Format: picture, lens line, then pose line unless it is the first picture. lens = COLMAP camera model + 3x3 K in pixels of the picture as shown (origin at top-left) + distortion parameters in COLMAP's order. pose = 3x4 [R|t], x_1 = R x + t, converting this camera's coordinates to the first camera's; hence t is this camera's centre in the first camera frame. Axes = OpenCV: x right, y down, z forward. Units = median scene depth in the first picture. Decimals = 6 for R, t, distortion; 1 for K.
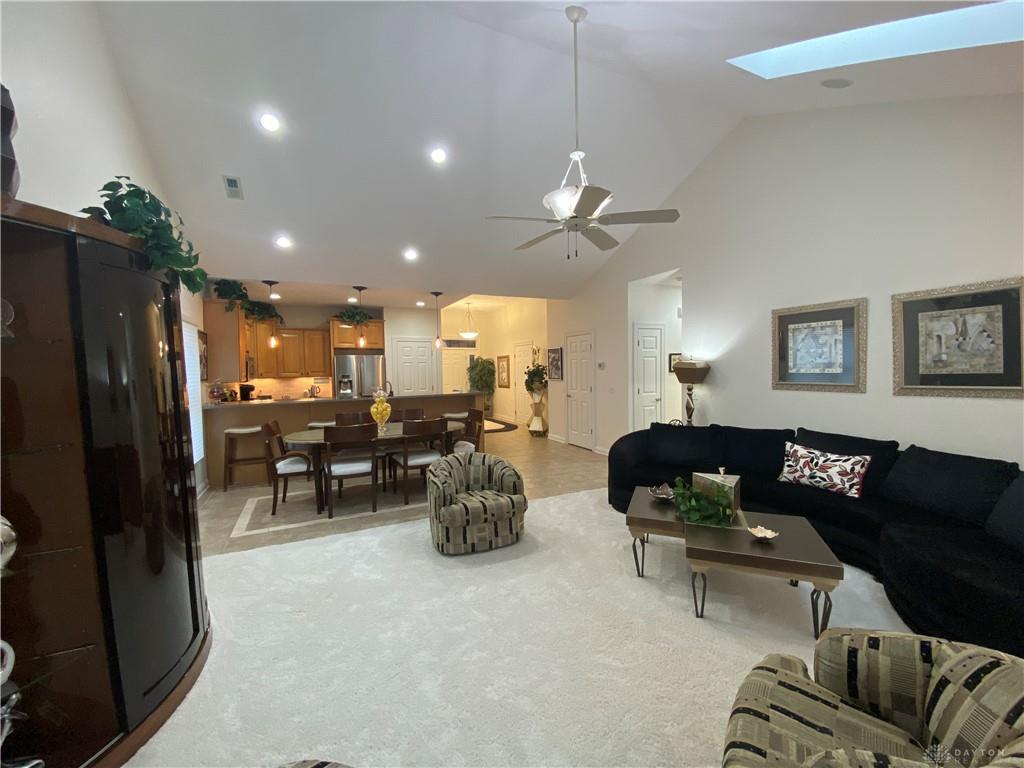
lens RADIAL K [[415.9, 0, 510.3], [0, 415.9, 382.9], [0, 0, 1]] dist [0.040705, -0.032680]
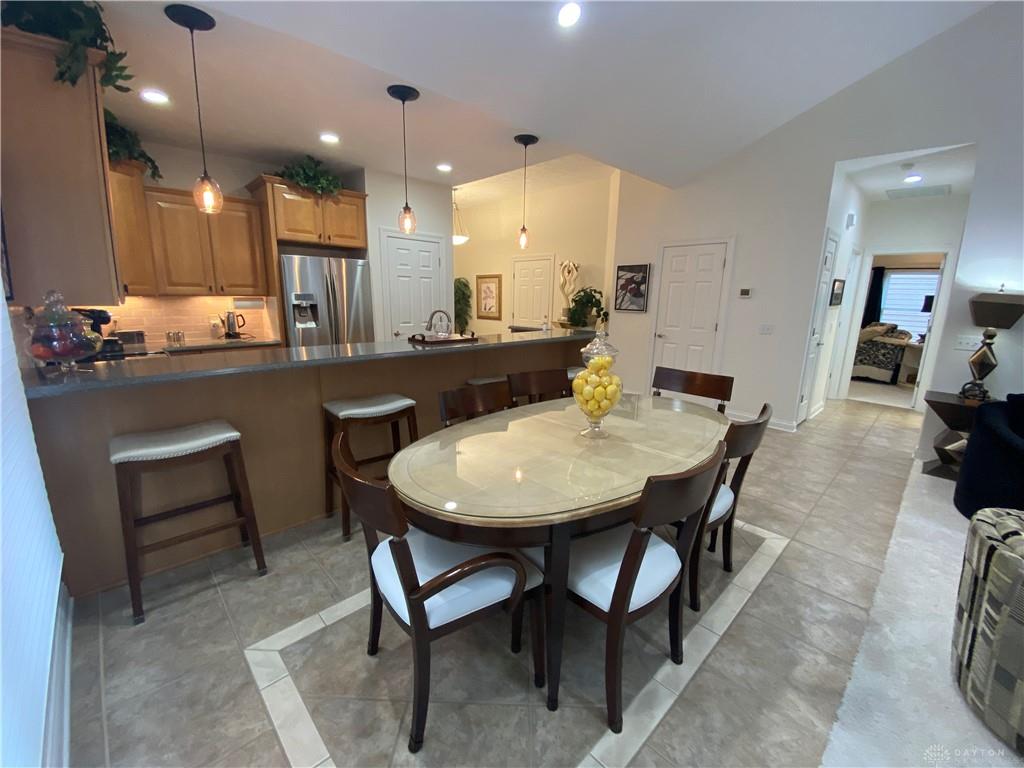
lens RADIAL K [[418.1, 0, 510.2], [0, 418.1, 383.6], [0, 0, 1]] dist [0.021542, -0.020507]
pose [[0.947151, -0.032975, 0.319089, -0.612722], [-0.022644, 0.985349, 0.169042, -0.005574], [-0.319988, -0.167334, 0.932527, 0.765204]]
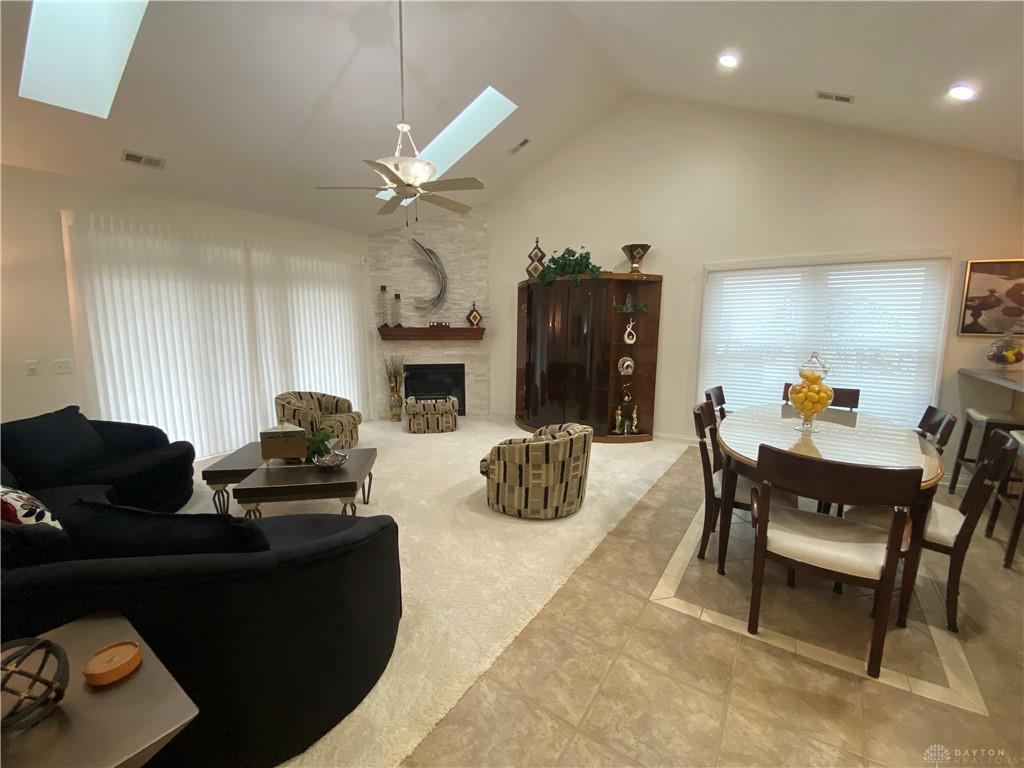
lens RADIAL K [[415.9, 0, 510.3], [0, 415.9, 382.9], [0, 0, 1]] dist [0.040705, -0.032680]
pose [[-0.861040, 0.089173, -0.500658, 0.360730], [-0.002565, 0.983732, 0.179626, -0.056538], [0.508531, 0.155950, -0.846803, 1.490810]]
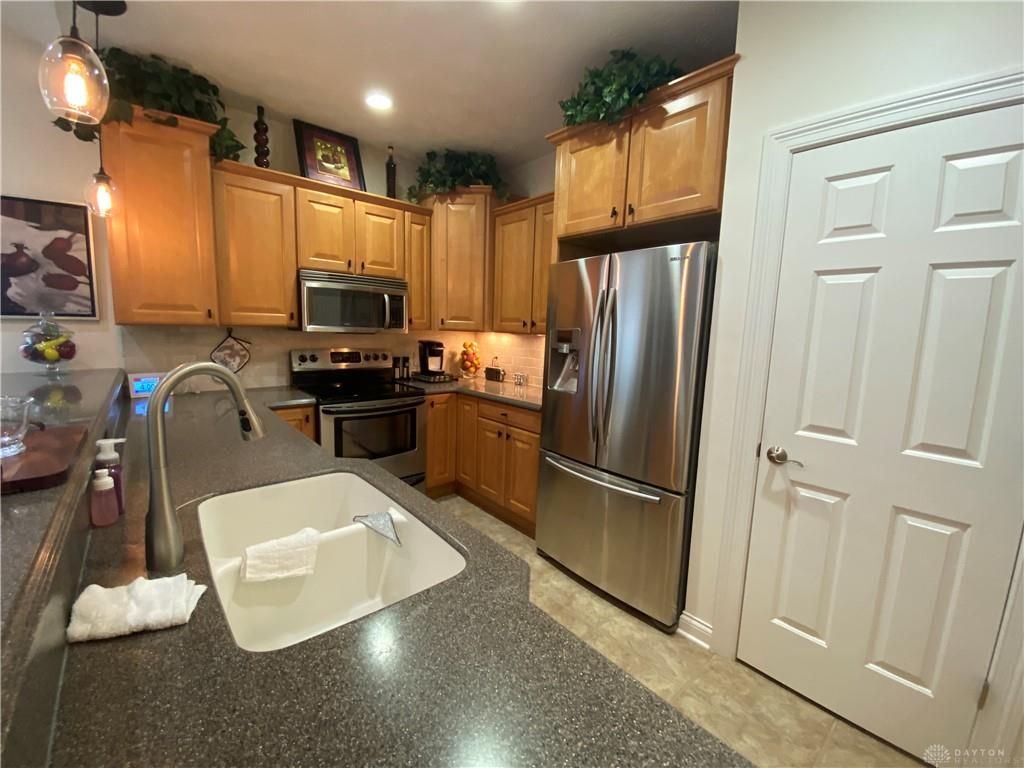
lens RADIAL K [[421.3, 0, 512.0], [0, 421.3, 384.0], [0, 0, 1]] dist [0.010731, -0.021846]
pose [[0.275450, 0.151142, -0.949359, -0.237173], [-0.073645, 0.987978, 0.135922, -0.035743], [0.958490, 0.032476, 0.283270, 1.701554]]
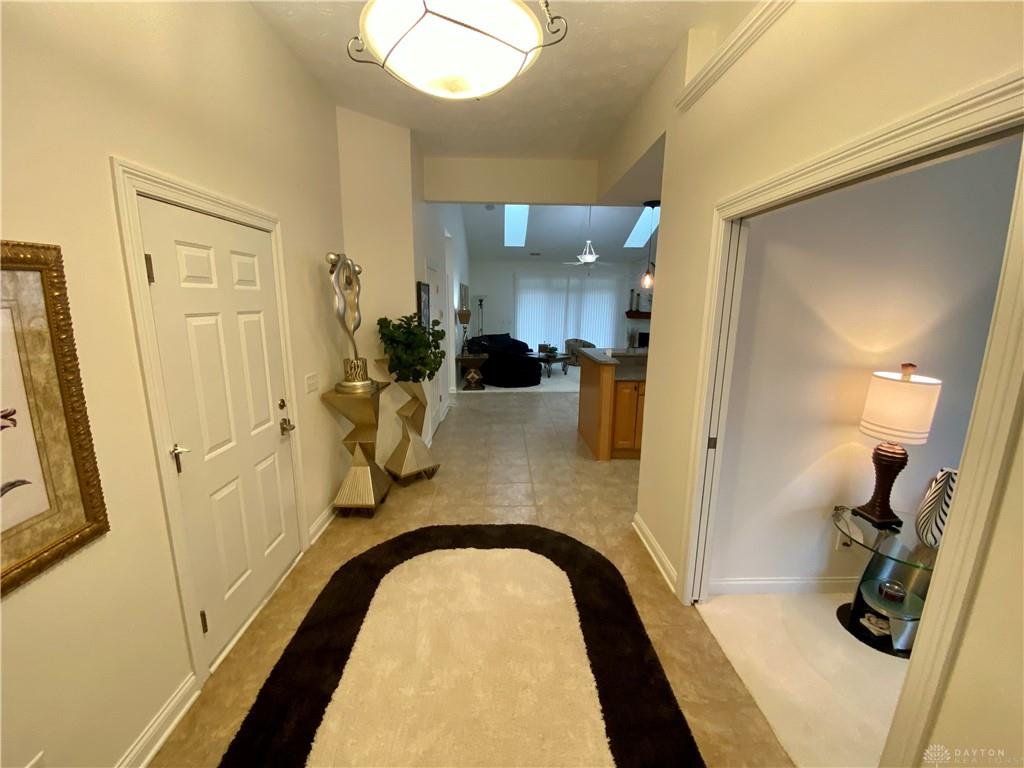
lens RADIAL K [[415.9, 0, 510.3], [0, 415.9, 382.9], [0, 0, 1]] dist [0.040705, -0.032680]
pose [[-0.915545, -0.071241, 0.395857, -0.416674], [0.019204, 0.975324, 0.219940, -0.147000], [-0.401757, 0.208966, -0.891585, 2.873533]]
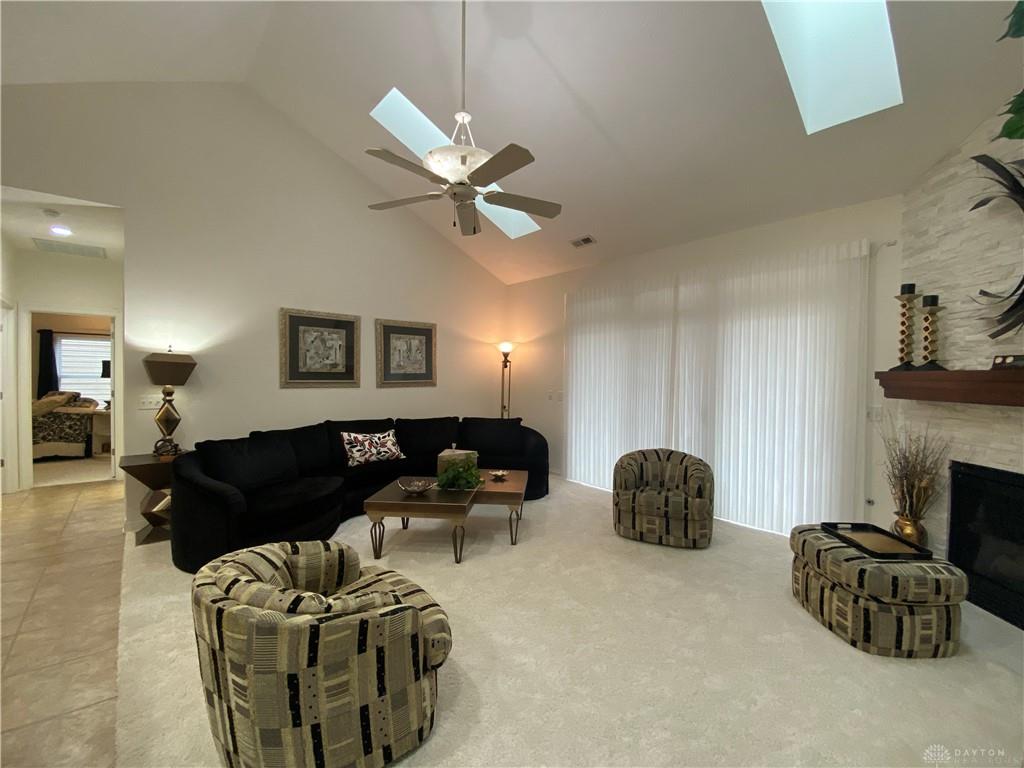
lens RADIAL K [[418.1, 0, 510.2], [0, 418.1, 383.6], [0, 0, 1]] dist [0.021542, -0.020507]
pose [[-0.285277, -0.002400, 0.958442, -0.497074], [0.030349, 0.999473, 0.011536, 0.009728], [-0.957964, 0.032379, -0.285054, 0.806957]]
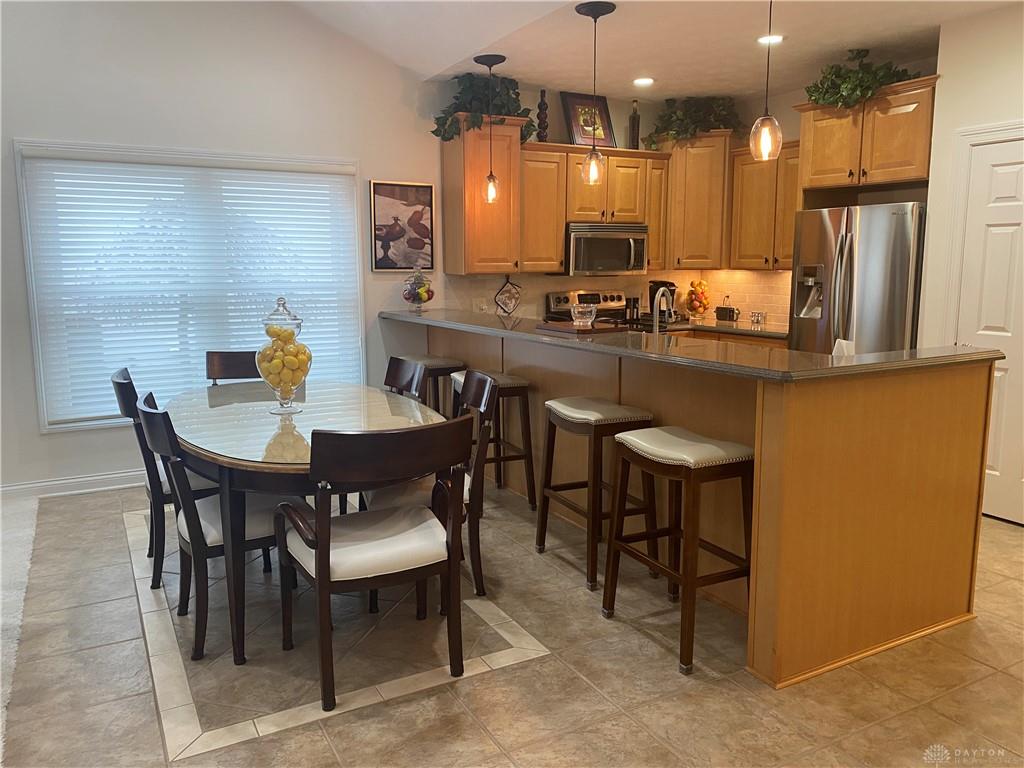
lens RADIAL K [[785.2, 0, 515.4], [0, 785.2, 365.4], [0, 0, 1]] dist [0.046547, -0.081062]
pose [[0.070621, 0.151692, -0.985902, 0.484214], [-0.035358, 0.988129, 0.149502, -0.052140], [0.996876, 0.024302, 0.075146, 1.360371]]
